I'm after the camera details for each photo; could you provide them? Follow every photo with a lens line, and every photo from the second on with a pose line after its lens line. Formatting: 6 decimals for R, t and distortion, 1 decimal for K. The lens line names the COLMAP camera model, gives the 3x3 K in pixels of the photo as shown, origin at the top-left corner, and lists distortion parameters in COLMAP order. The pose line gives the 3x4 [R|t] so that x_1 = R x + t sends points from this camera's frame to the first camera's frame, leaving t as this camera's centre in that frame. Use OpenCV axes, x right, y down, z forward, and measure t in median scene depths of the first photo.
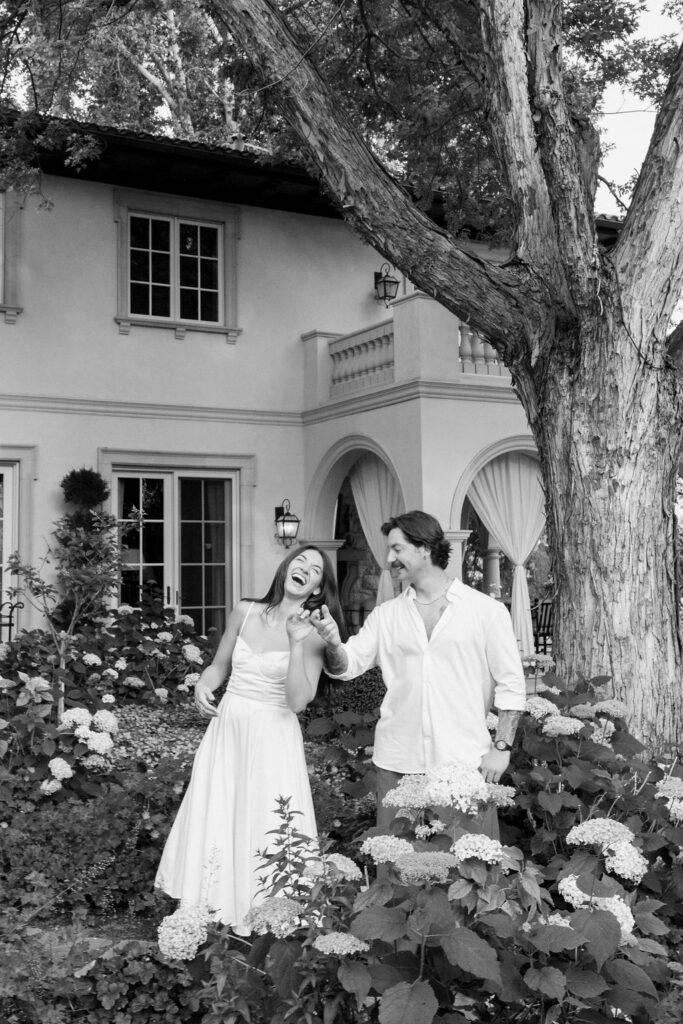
lens RADIAL K [[1151.5, 0, 341.5], [0, 1151.5, 470.2], [0, 0, 1]] dist [0.013295, -0.004910]
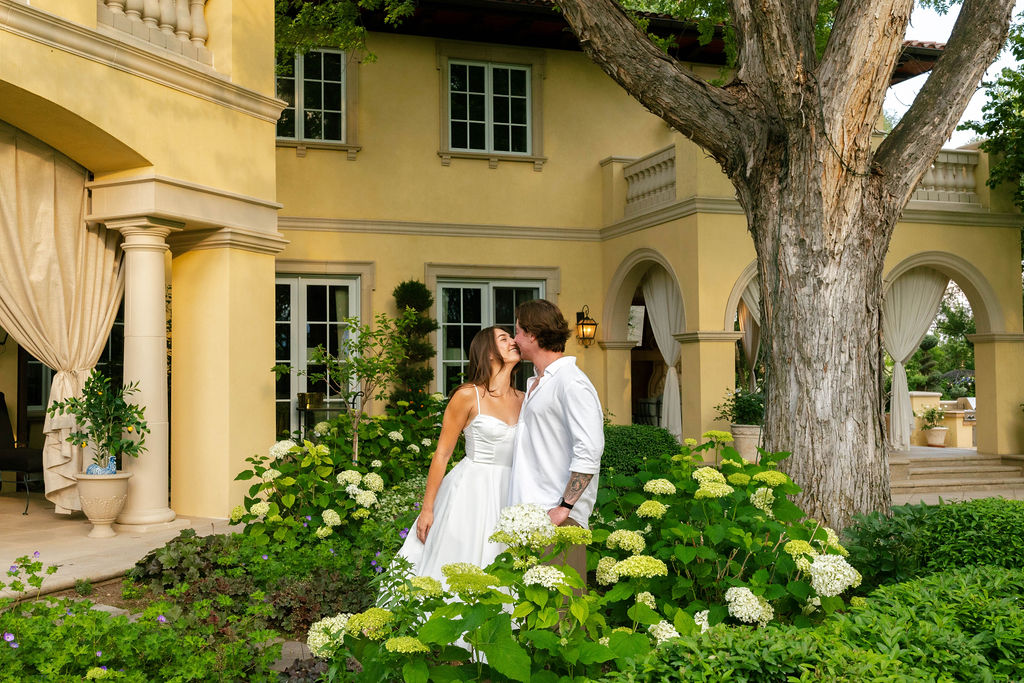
lens RADIAL K [[1004.8, 0, 509.7], [0, 1004.8, 340.5], [0, 0, 1]] dist [0.005481, -0.016746]
pose [[0.979673, 0.000509, -0.200599, 0.138580], [0.009600, 0.998732, 0.049415, 0.017230], [0.200370, -0.050337, 0.978426, 0.001569]]
